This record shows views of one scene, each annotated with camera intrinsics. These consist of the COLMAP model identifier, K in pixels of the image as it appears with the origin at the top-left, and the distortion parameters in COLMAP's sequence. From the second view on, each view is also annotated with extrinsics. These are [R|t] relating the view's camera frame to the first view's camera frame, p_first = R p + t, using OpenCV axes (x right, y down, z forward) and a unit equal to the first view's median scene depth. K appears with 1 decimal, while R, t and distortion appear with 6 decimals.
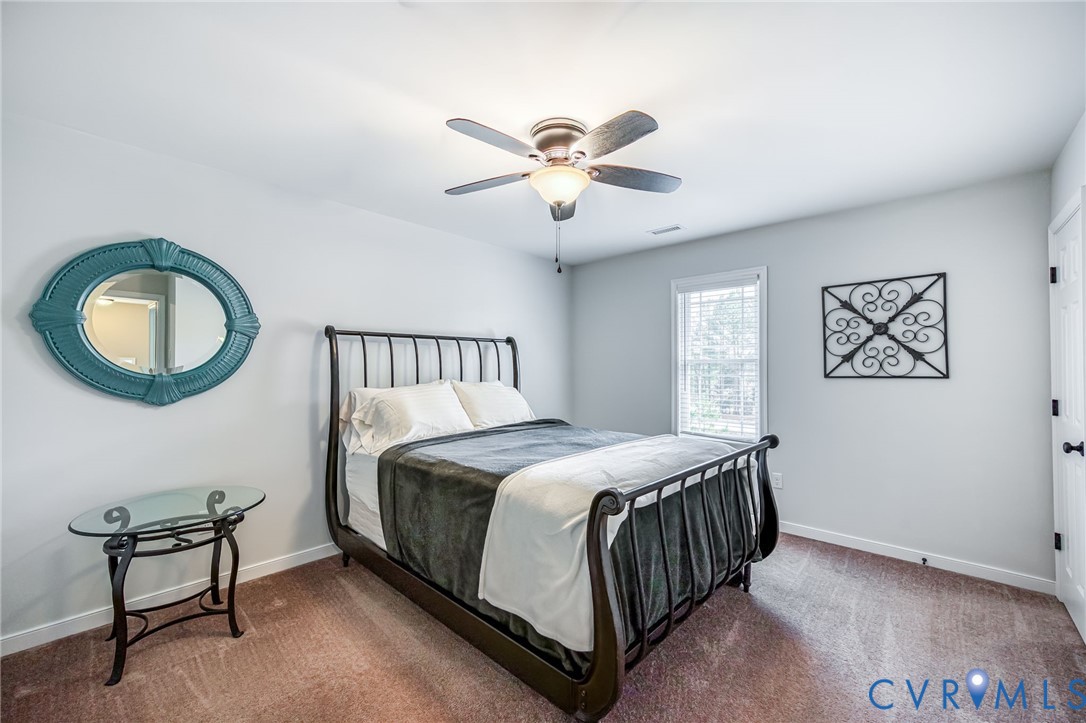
lens RADIAL K [[427.1, 0, 547.5], [0, 427.1, 360.6], [0, 0, 1]] dist [-0.001781, 0.000433]
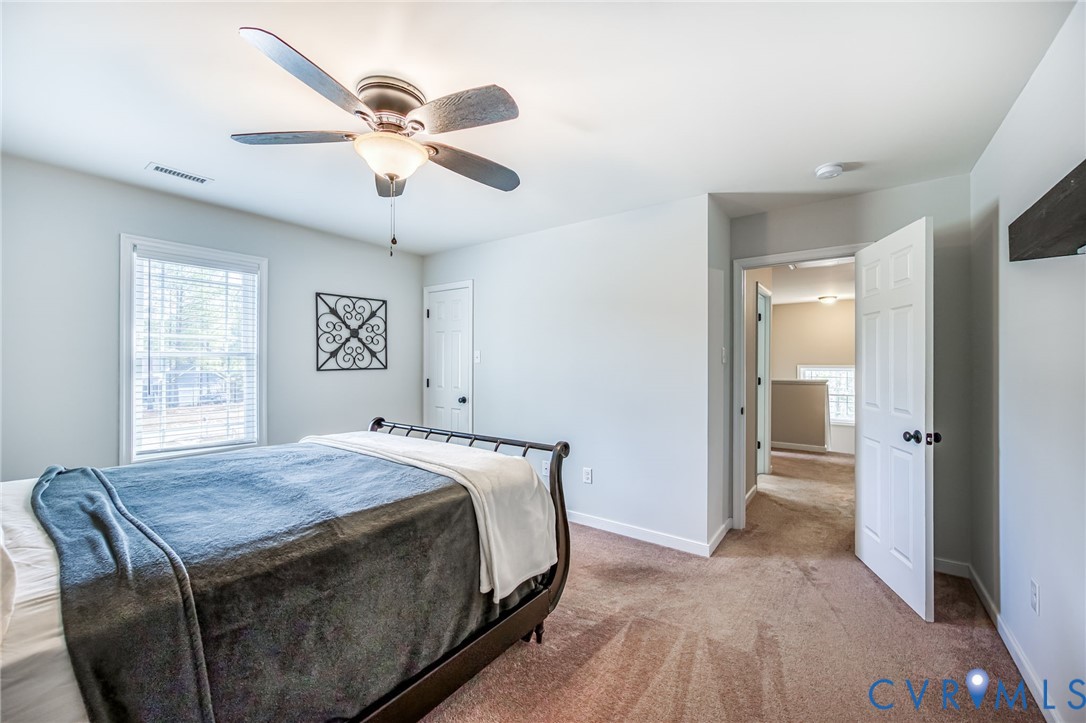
lens RADIAL K [[427.1, 0, 547.5], [0, 427.1, 360.6], [0, 0, 1]] dist [-0.001781, 0.000433]
pose [[-0.116740, -0.001170, 0.993162, -0.622134], [-0.016566, 0.999862, -0.000769, 0.002870], [-0.993024, -0.016542, -0.116744, 0.551333]]
